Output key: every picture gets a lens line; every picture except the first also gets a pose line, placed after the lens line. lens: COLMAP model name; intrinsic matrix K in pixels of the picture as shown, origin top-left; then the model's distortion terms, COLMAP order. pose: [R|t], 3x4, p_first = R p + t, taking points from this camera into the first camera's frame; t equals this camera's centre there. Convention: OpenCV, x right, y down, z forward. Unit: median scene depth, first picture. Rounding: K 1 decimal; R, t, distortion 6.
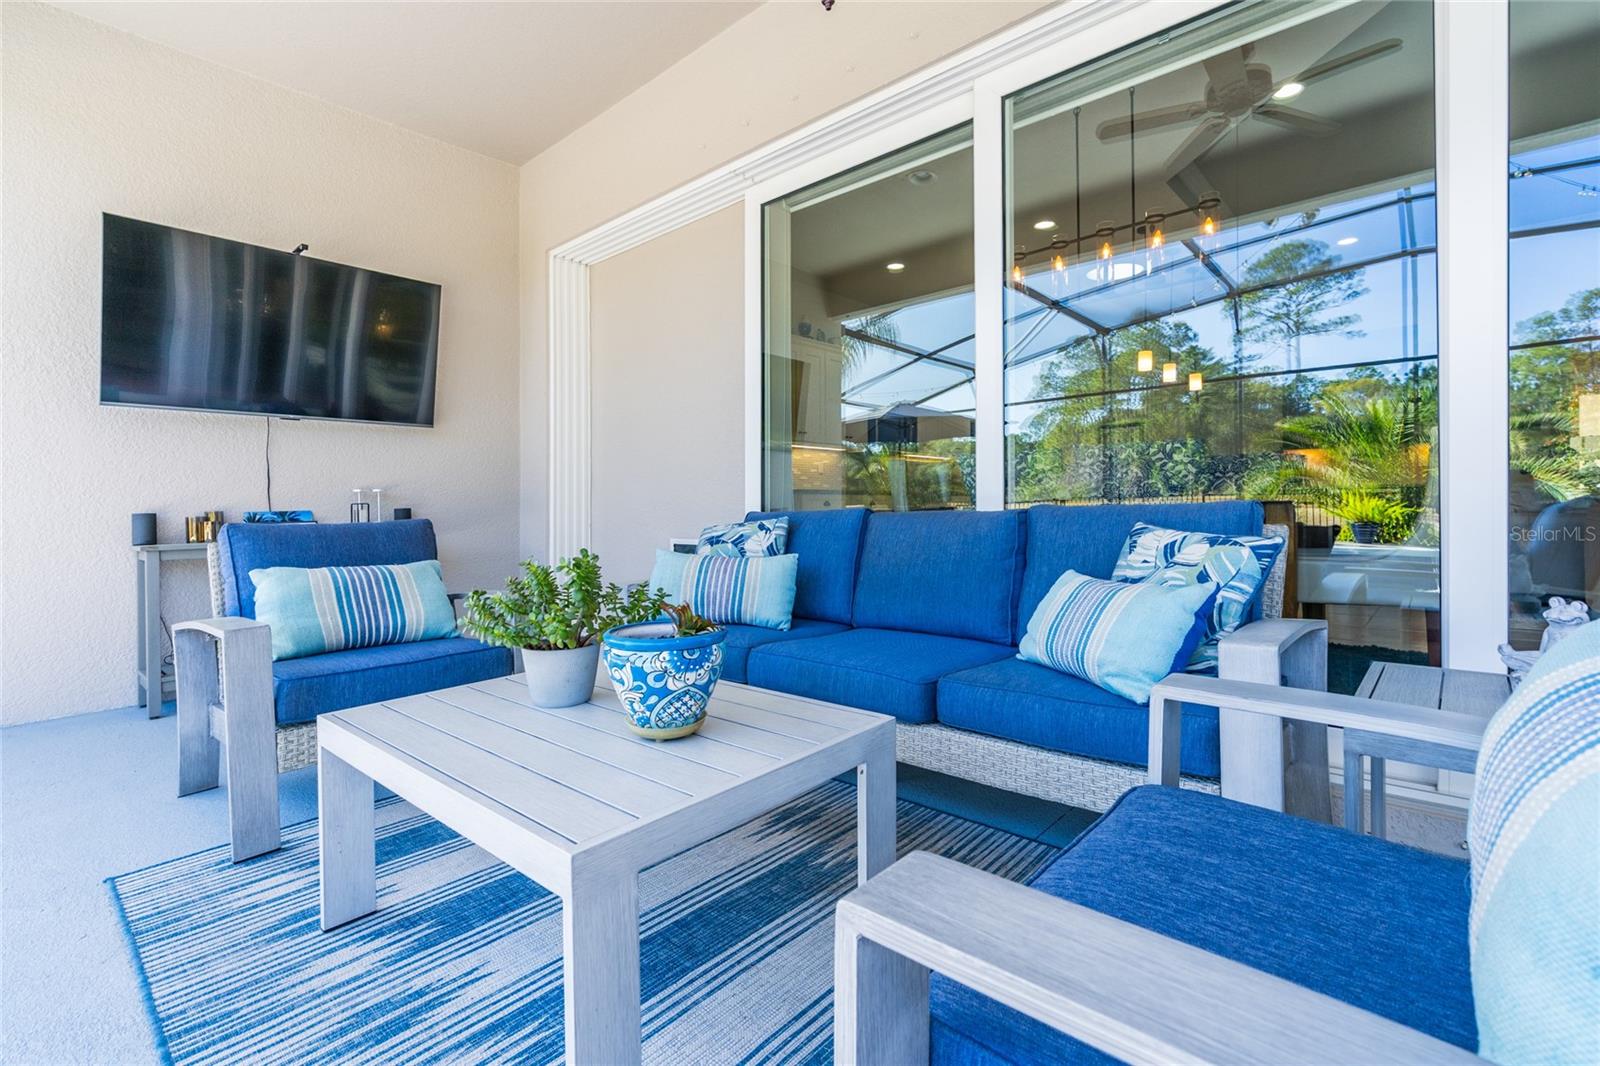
lens RADIAL K [[735.8, 0, 809.6], [0, 735.8, 501.4], [0, 0, 1]] dist [-0.015351, 0.006102]
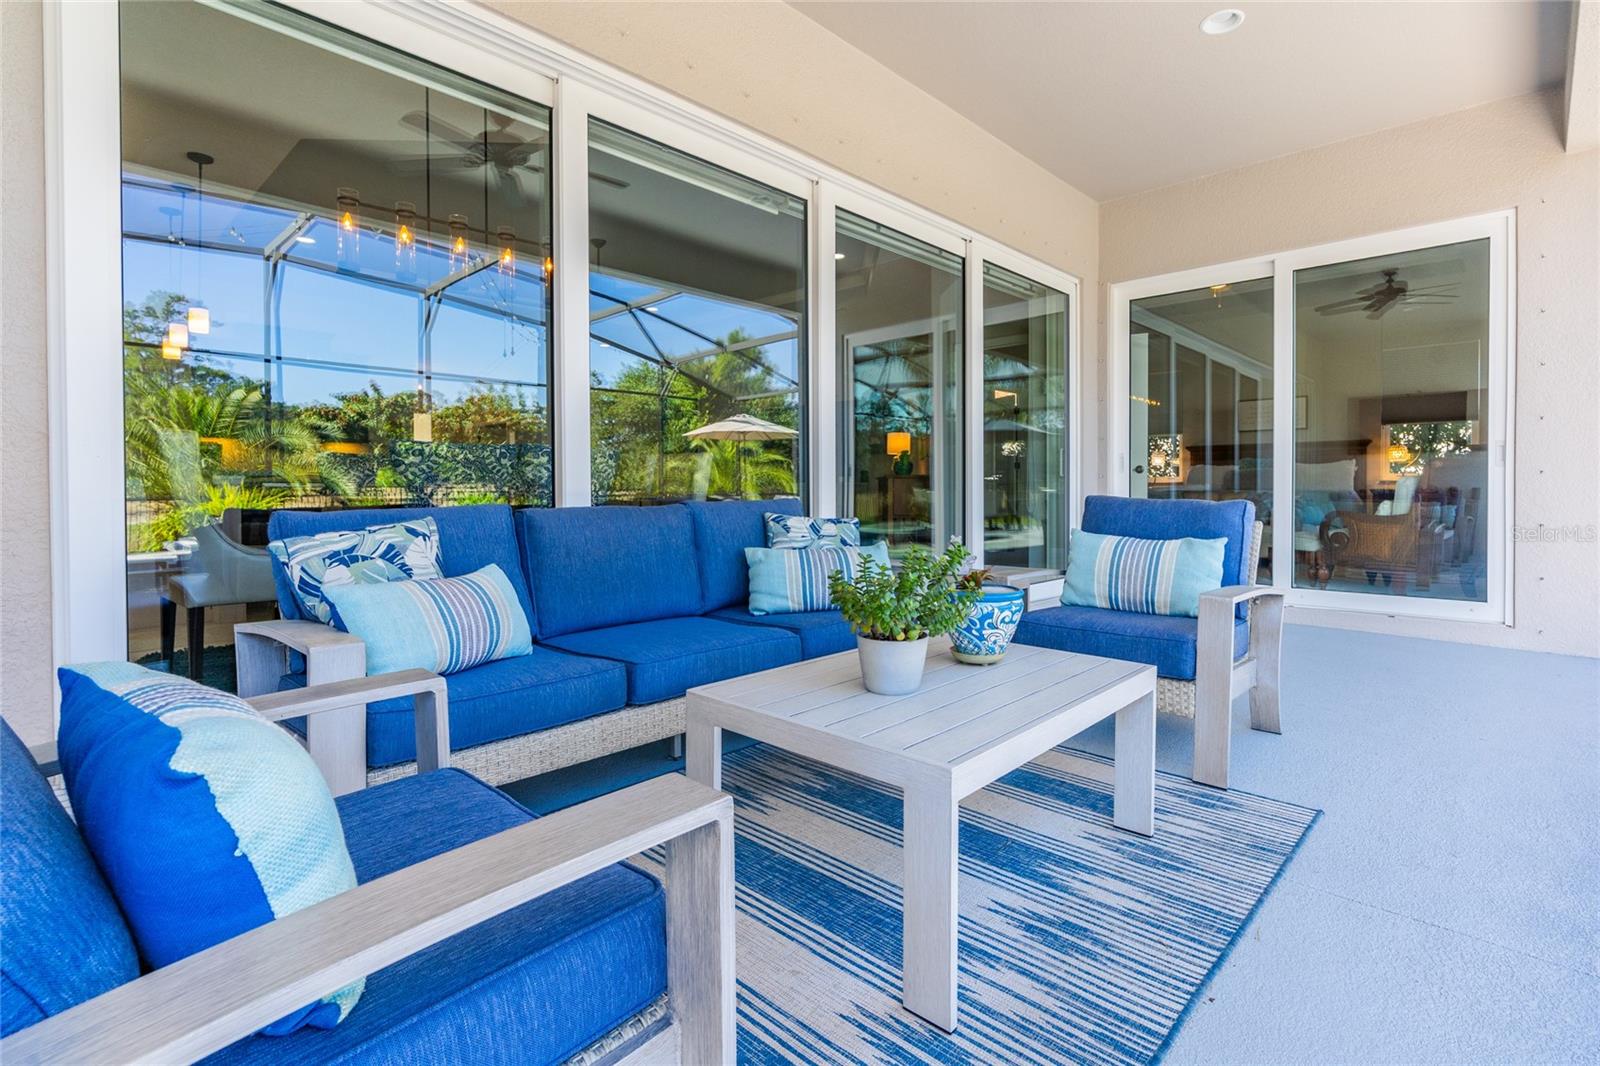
lens RADIAL K [[761.2, 0, 850.4], [0, 761.2, 507.1], [0, 0, 1]] dist [-0.009646, 0.001103]
pose [[0.001190, -0.009526, 0.999954, -1.362835], [-0.008129, 0.999921, 0.009536, 0.001226], [-0.999966, -0.008140, 0.001112, 1.016068]]
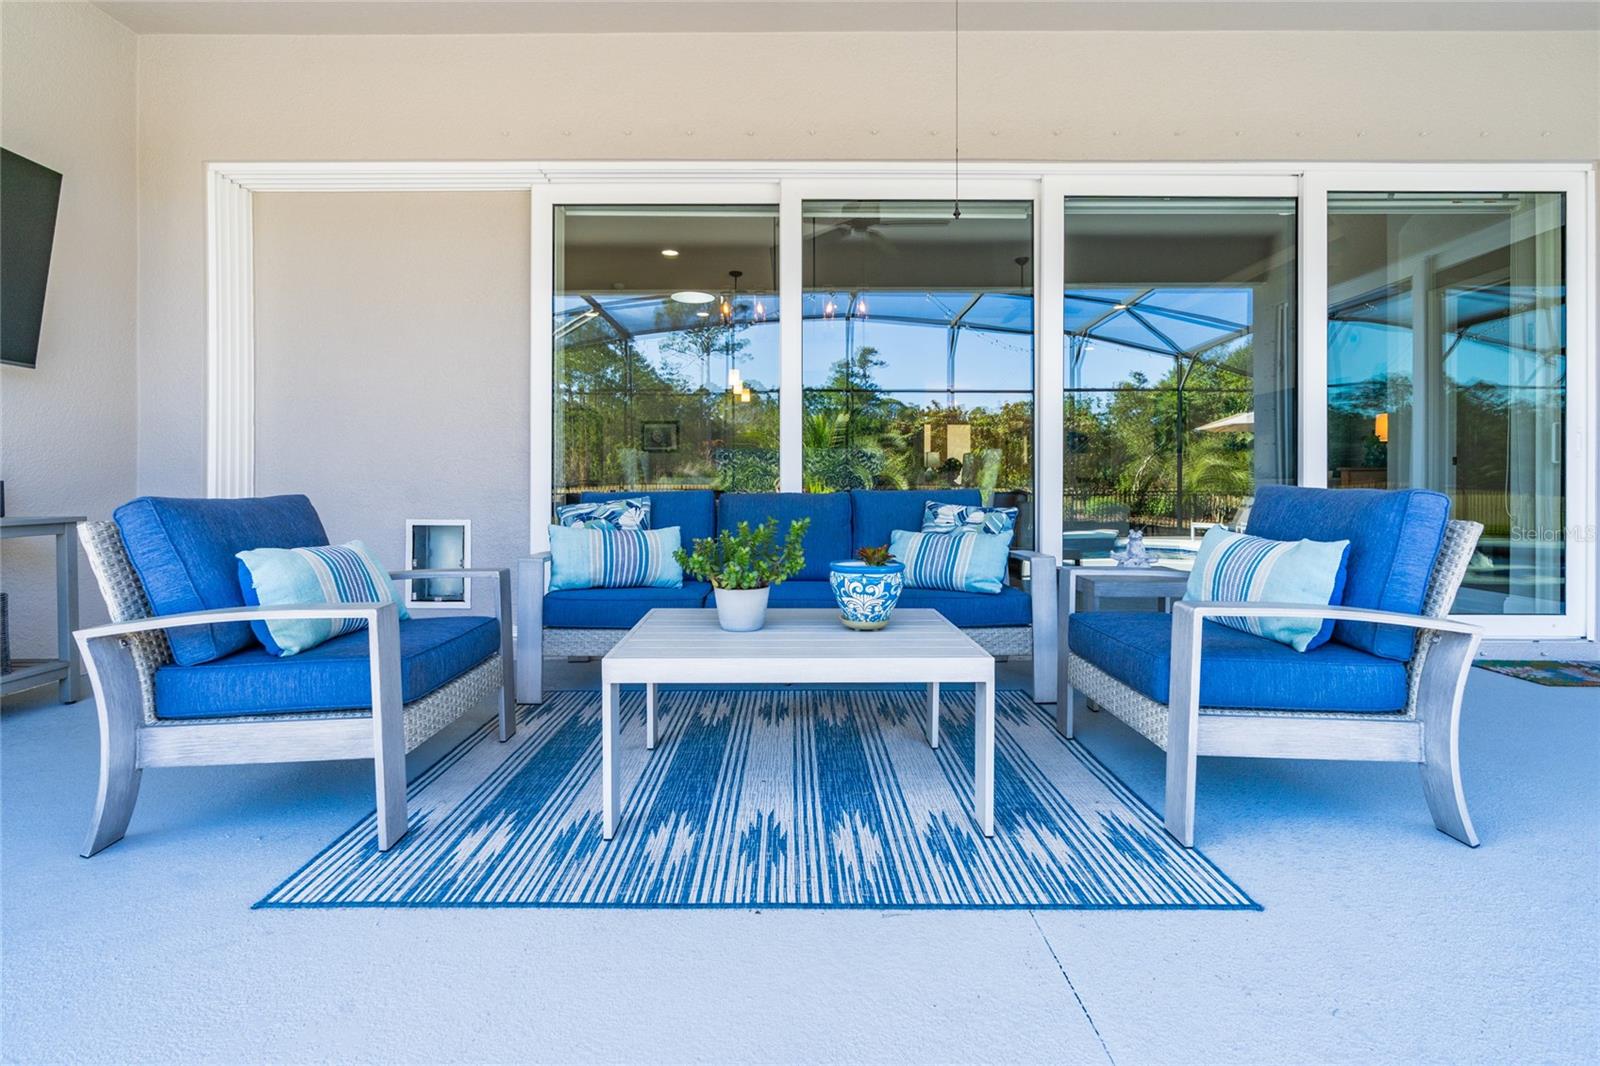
lens RADIAL K [[735.8, 0, 795.4], [0, 735.8, 499.5], [0, 0, 1]] dist [-0.015351, 0.006102]
pose [[0.745045, 0.006017, 0.666987, -1.123728], [-0.017596, 0.999789, 0.010636, 0.015857], [-0.666782, -0.019661, 0.744993, -0.071868]]
